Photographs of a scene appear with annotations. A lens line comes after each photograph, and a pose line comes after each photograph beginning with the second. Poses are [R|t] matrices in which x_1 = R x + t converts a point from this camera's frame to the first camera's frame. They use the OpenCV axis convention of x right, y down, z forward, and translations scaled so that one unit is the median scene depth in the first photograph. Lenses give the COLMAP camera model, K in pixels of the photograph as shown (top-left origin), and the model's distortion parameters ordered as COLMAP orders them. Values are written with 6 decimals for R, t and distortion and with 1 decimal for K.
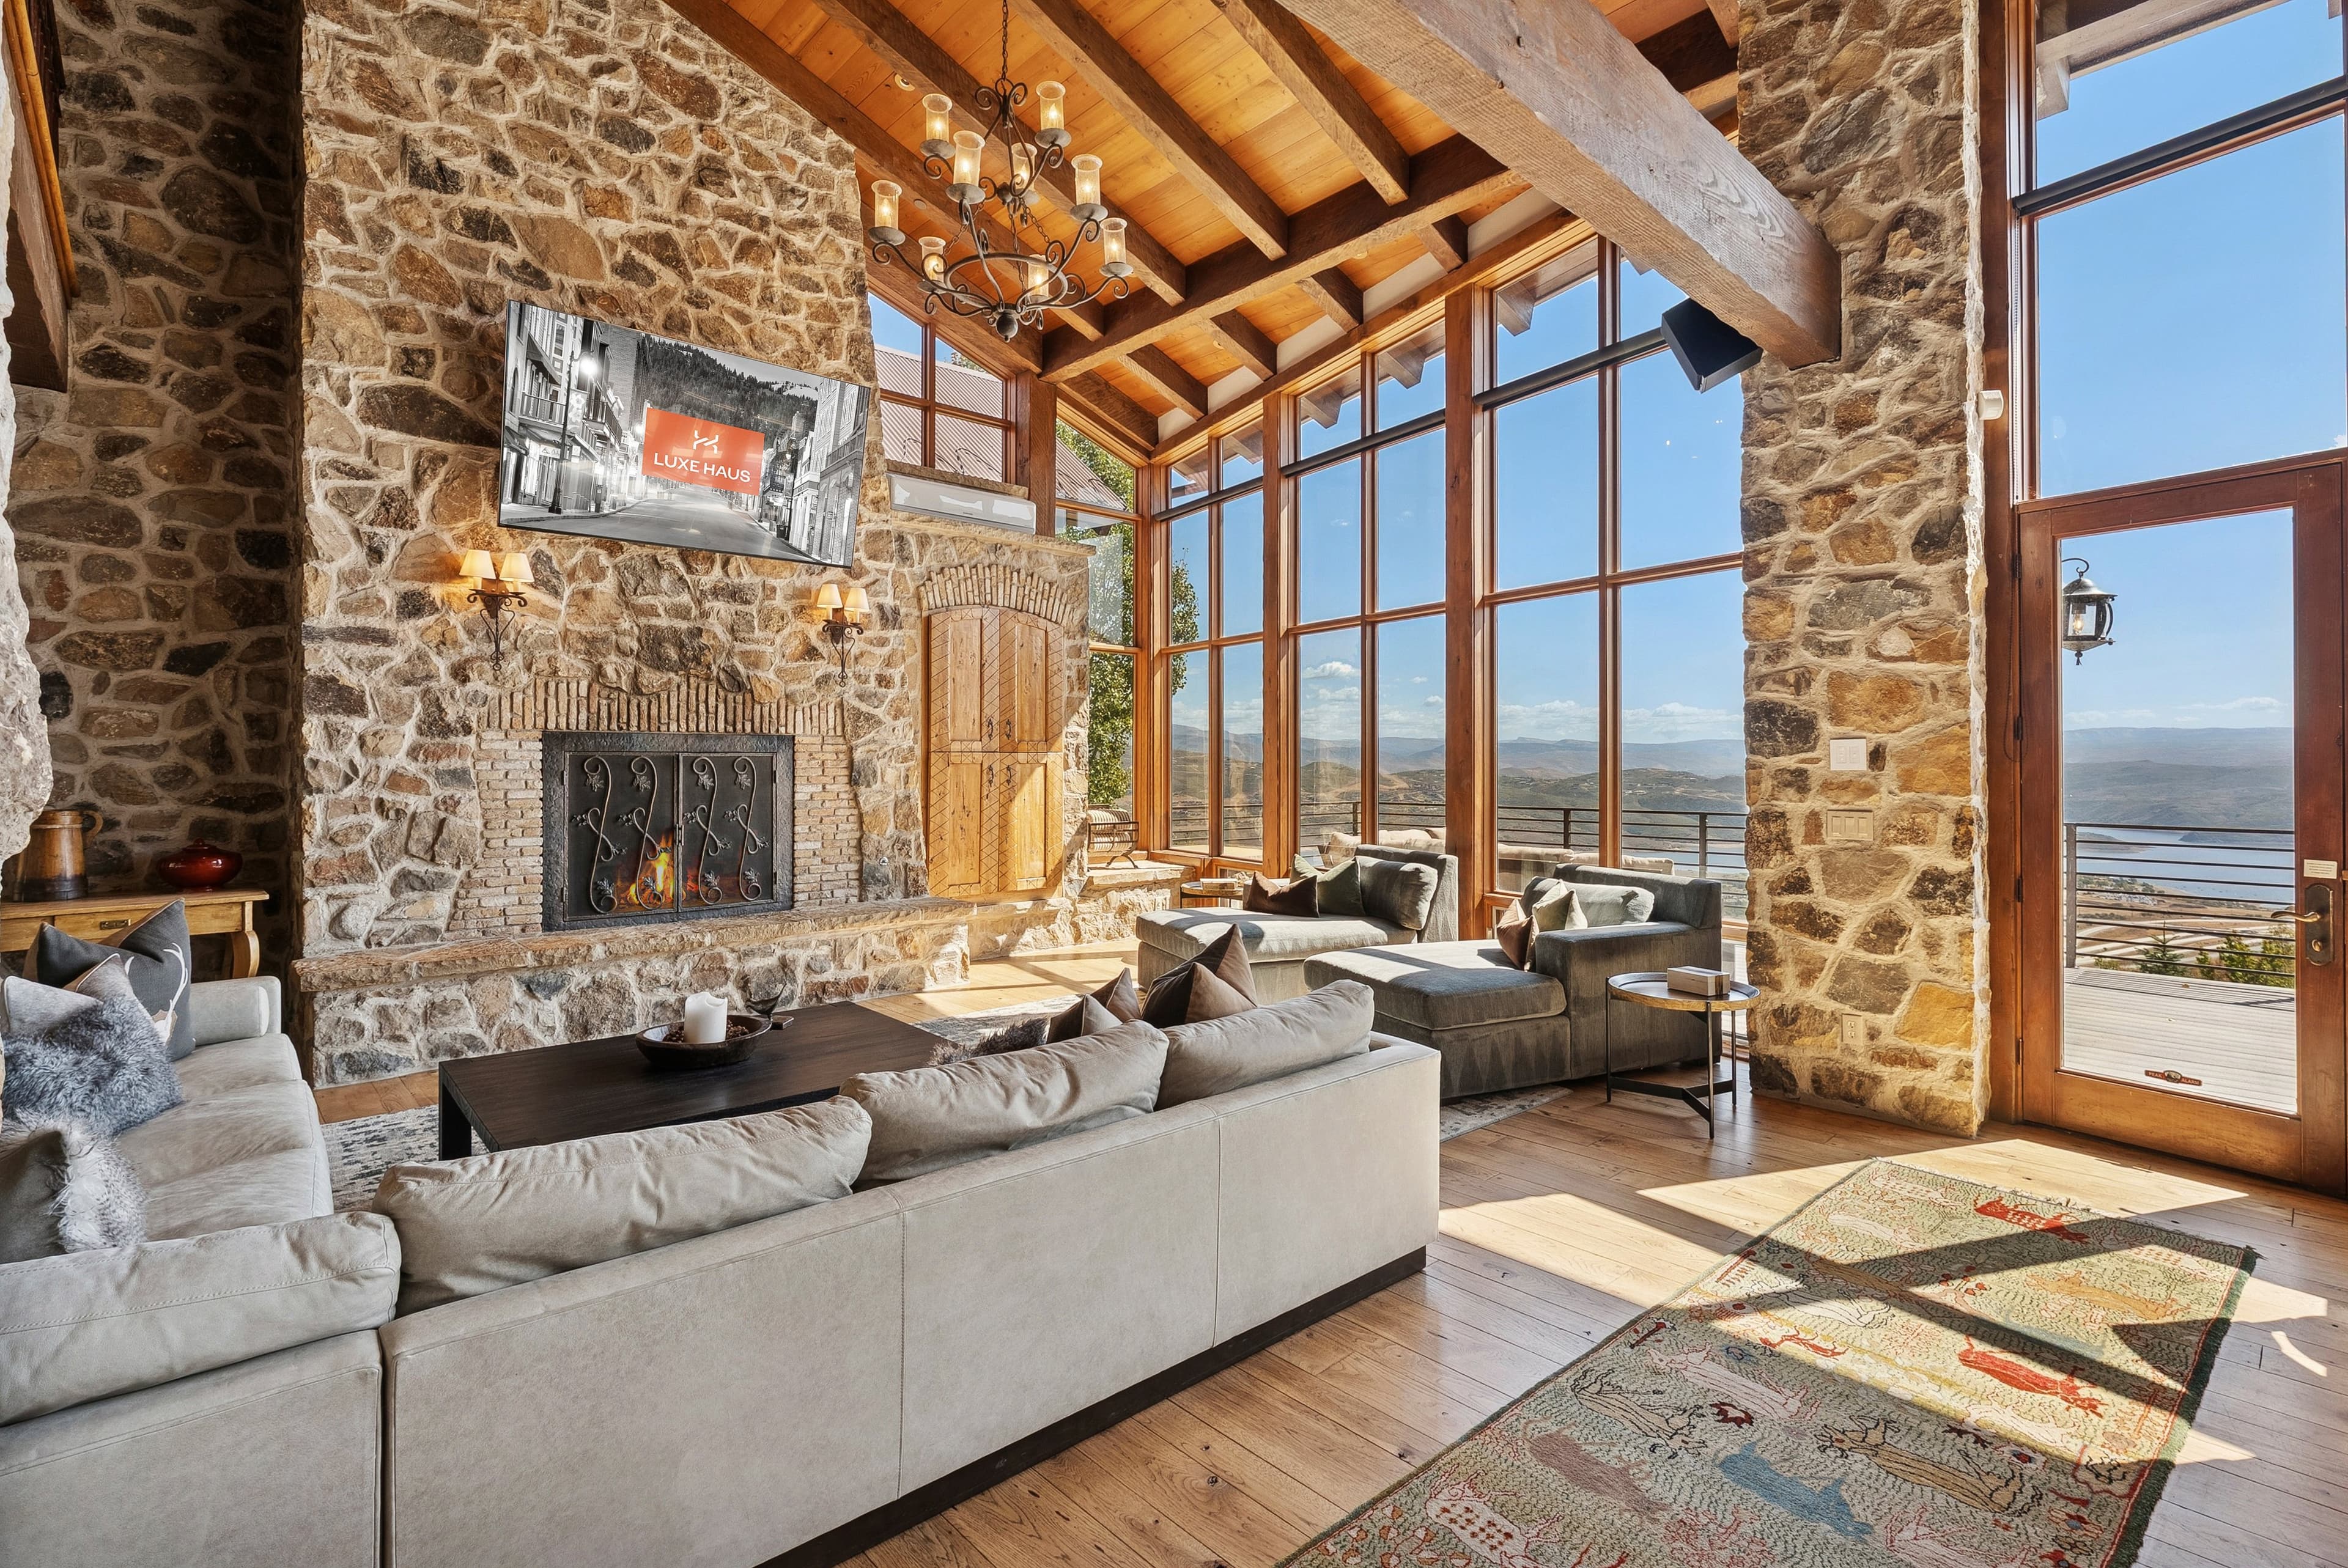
lens RADIAL K [[1145.2, 0, 1195.7], [0, 1145.2, 756.4], [0, 0, 1]] dist [0.006560, -0.000230]
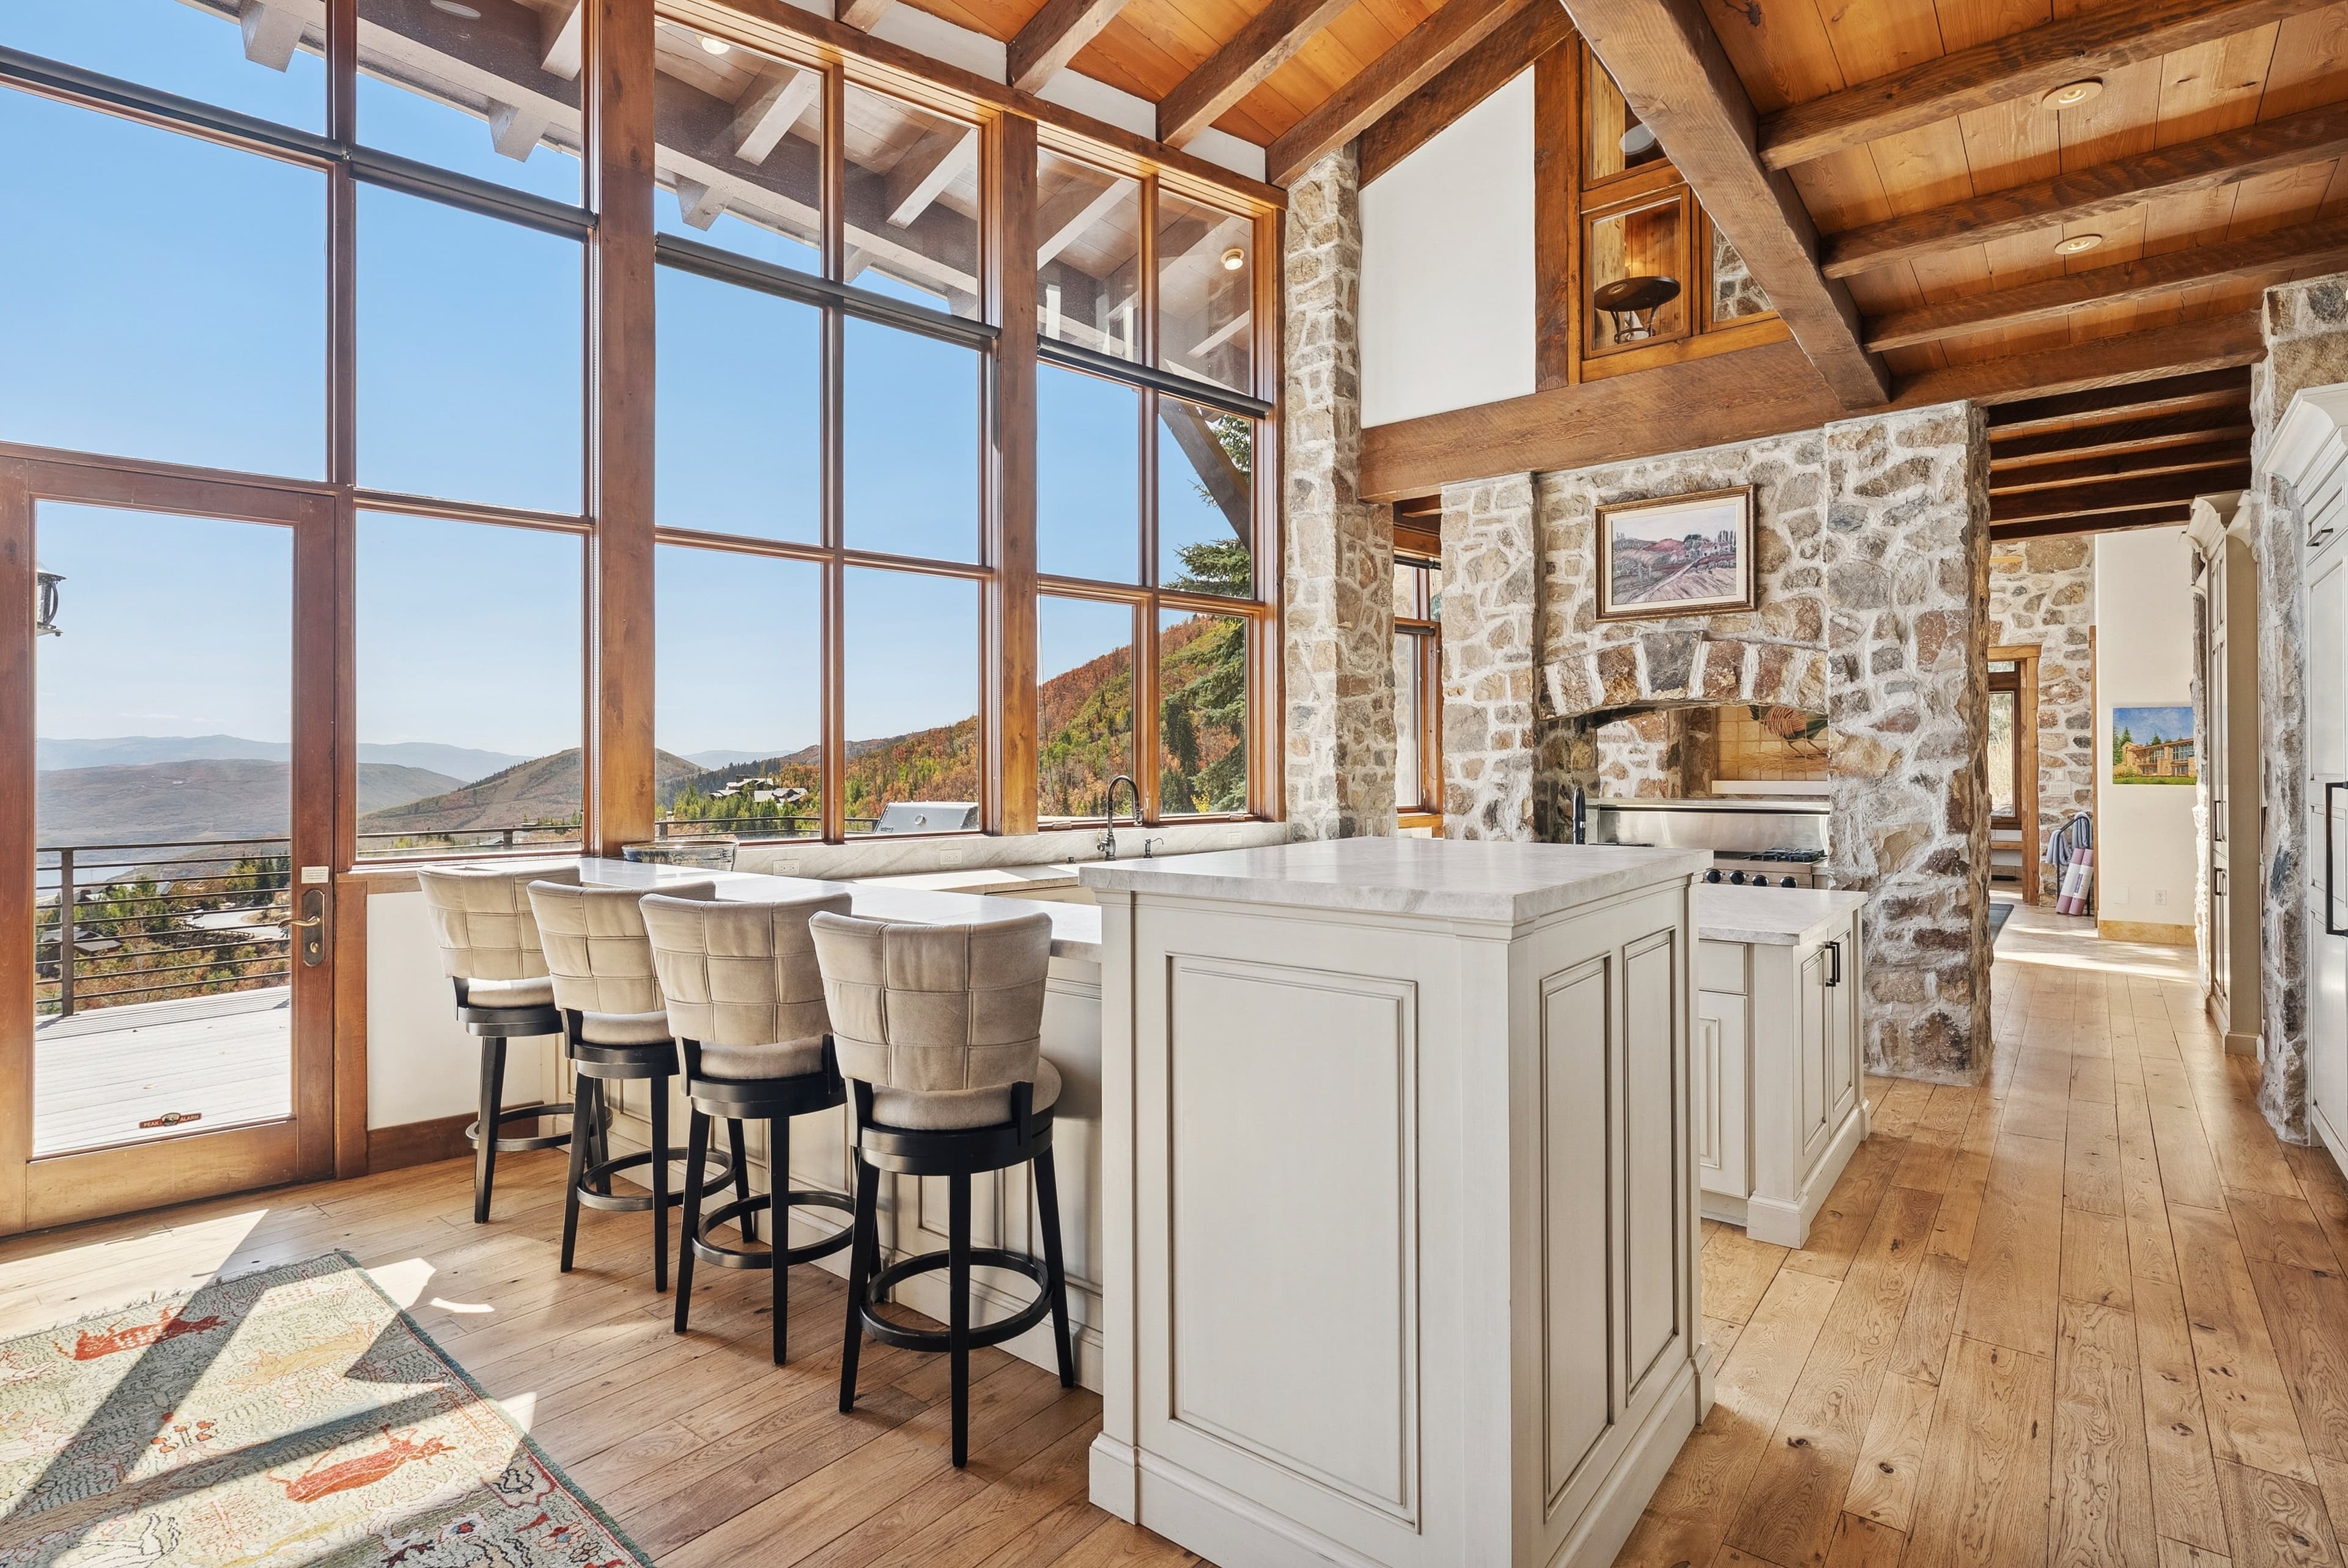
lens RADIAL K [[1145.2, 0, 1161.8], [0, 1145.2, 761.4], [0, 0, 1]] dist [0.006560, -0.000230]
pose [[-0.145363, 0.006763, 0.989355, -0.147208], [-0.000658, 0.999976, -0.006933, 0.000492], [-0.989378, -0.001659, -0.145355, 0.305599]]
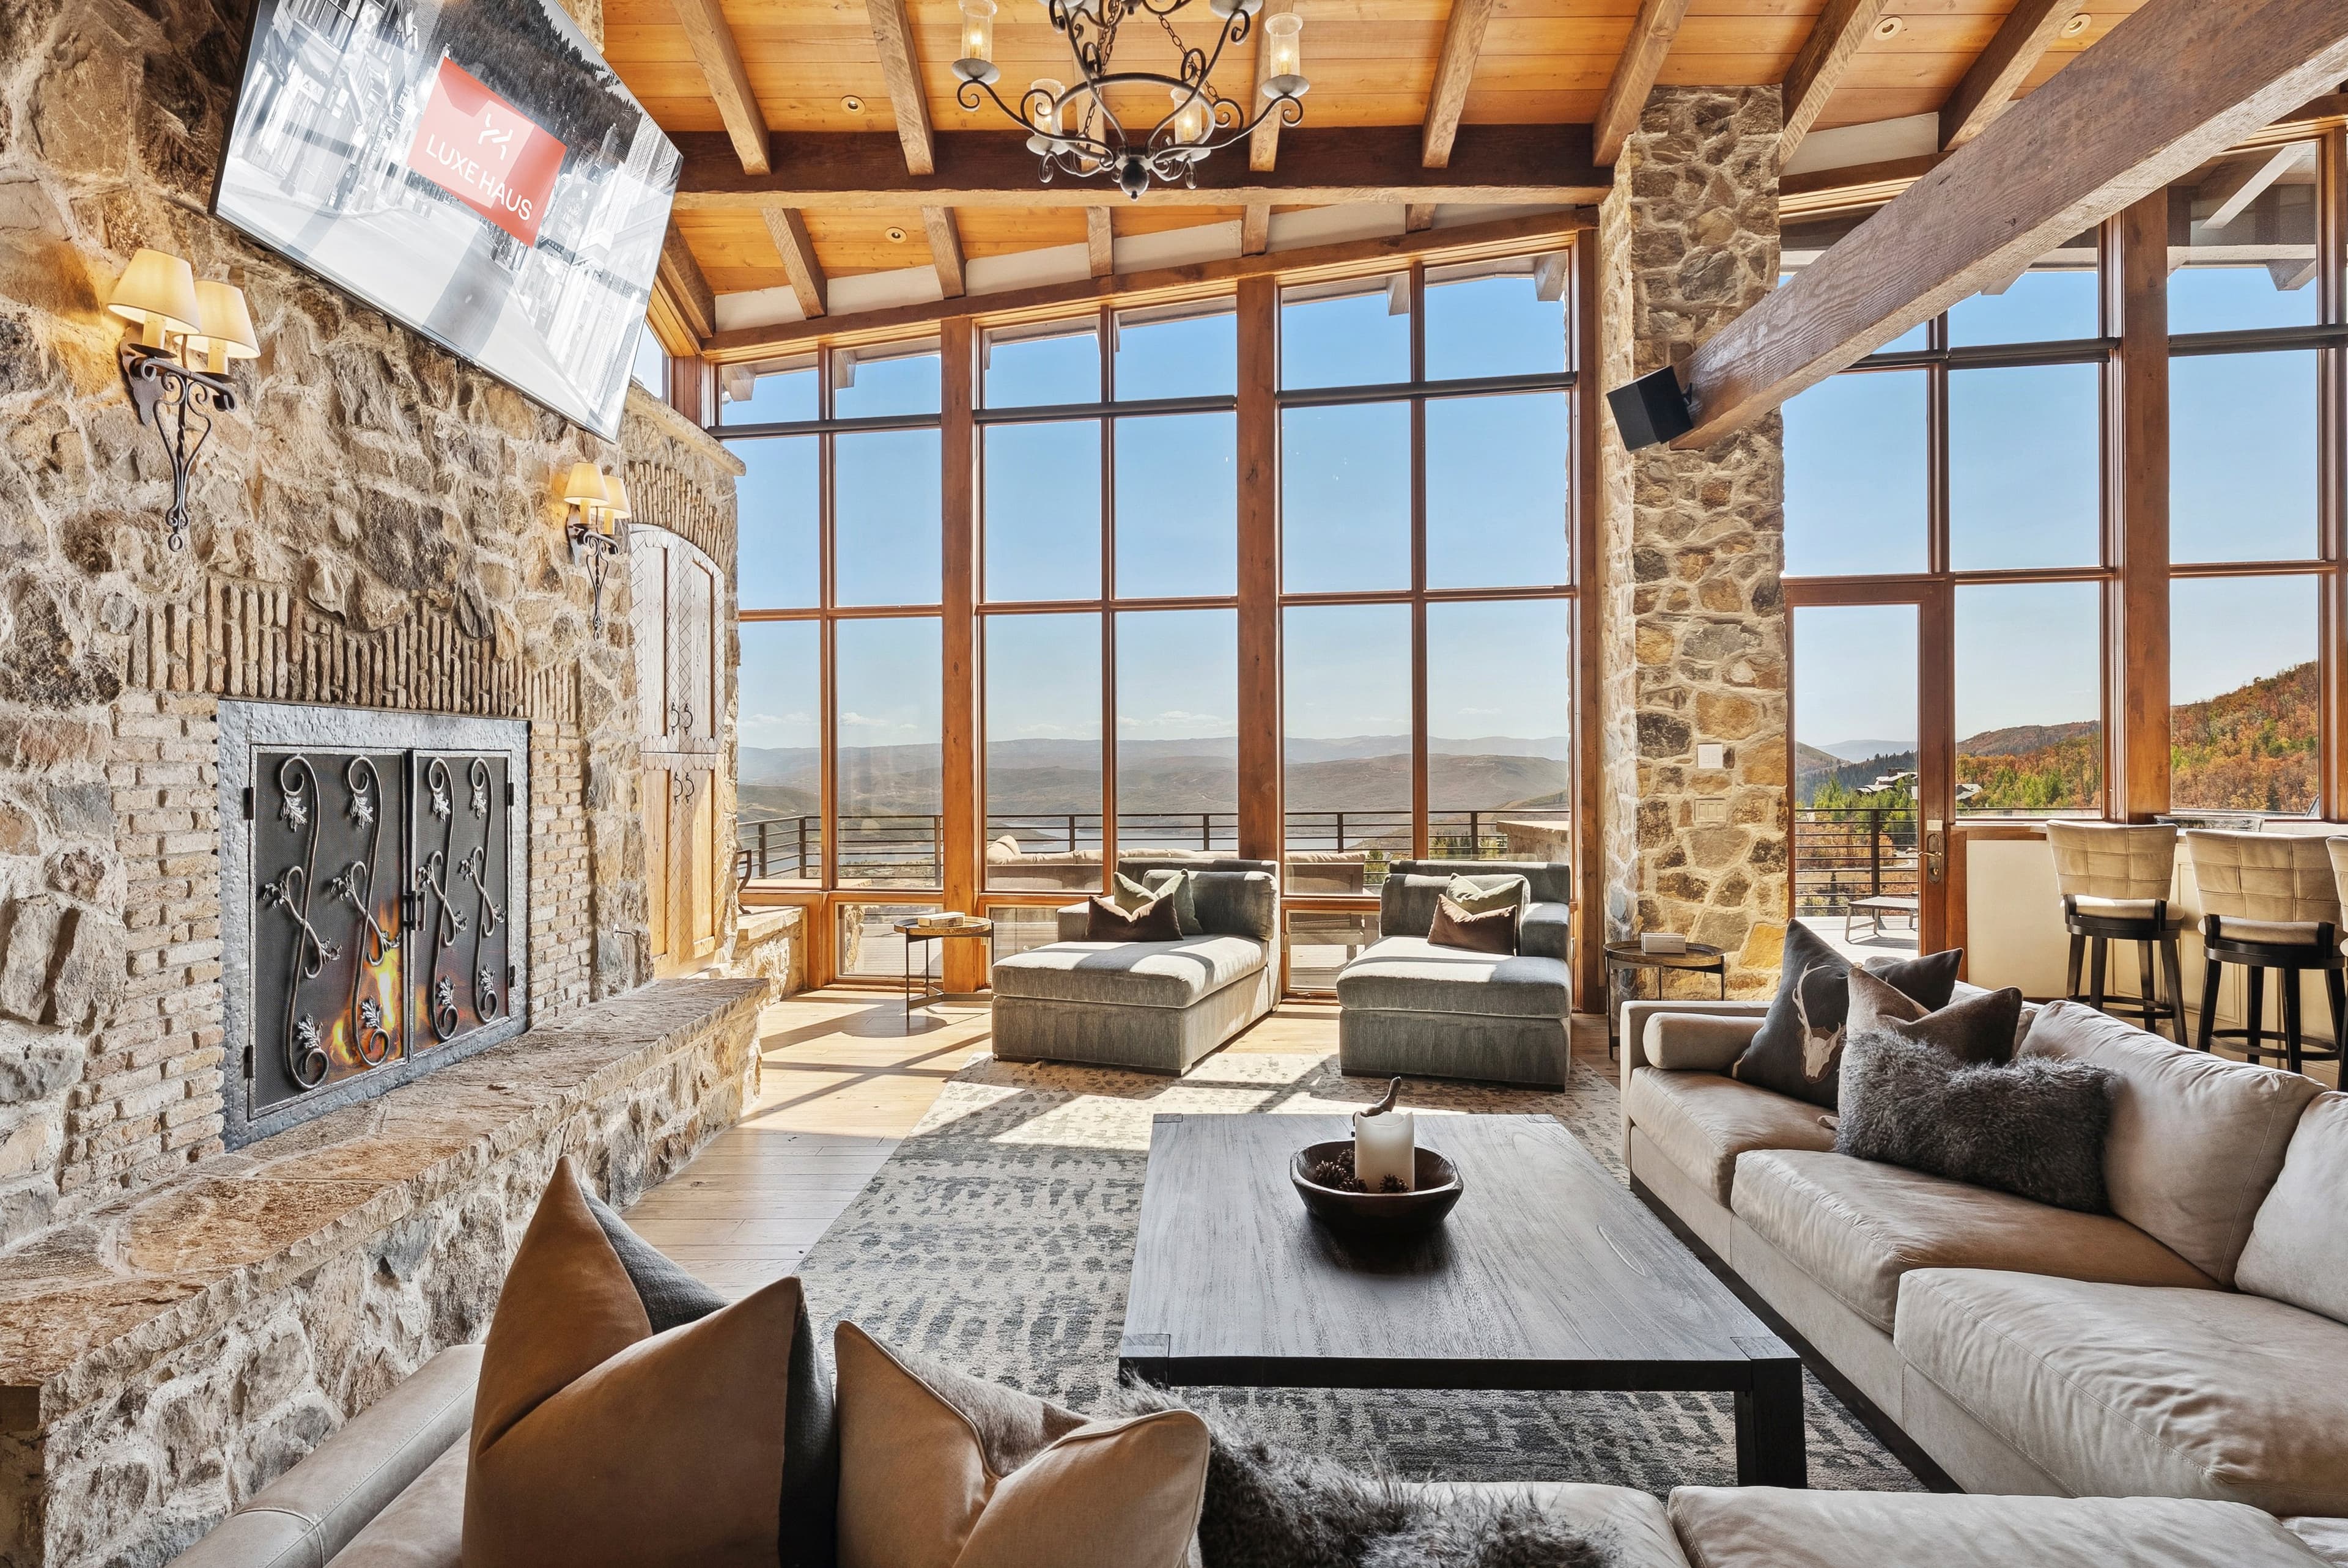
lens RADIAL K [[1235.5, 0, 1188.5], [0, 1235.5, 766.0], [0, 0, 1]] dist [0.006005, 0.003165]
pose [[0.660625, -0.003348, 0.750709, -0.847375], [0.001869, 0.999994, 0.002816, 0.004280], [-0.750714, -0.000457, 0.660628, 0.501960]]
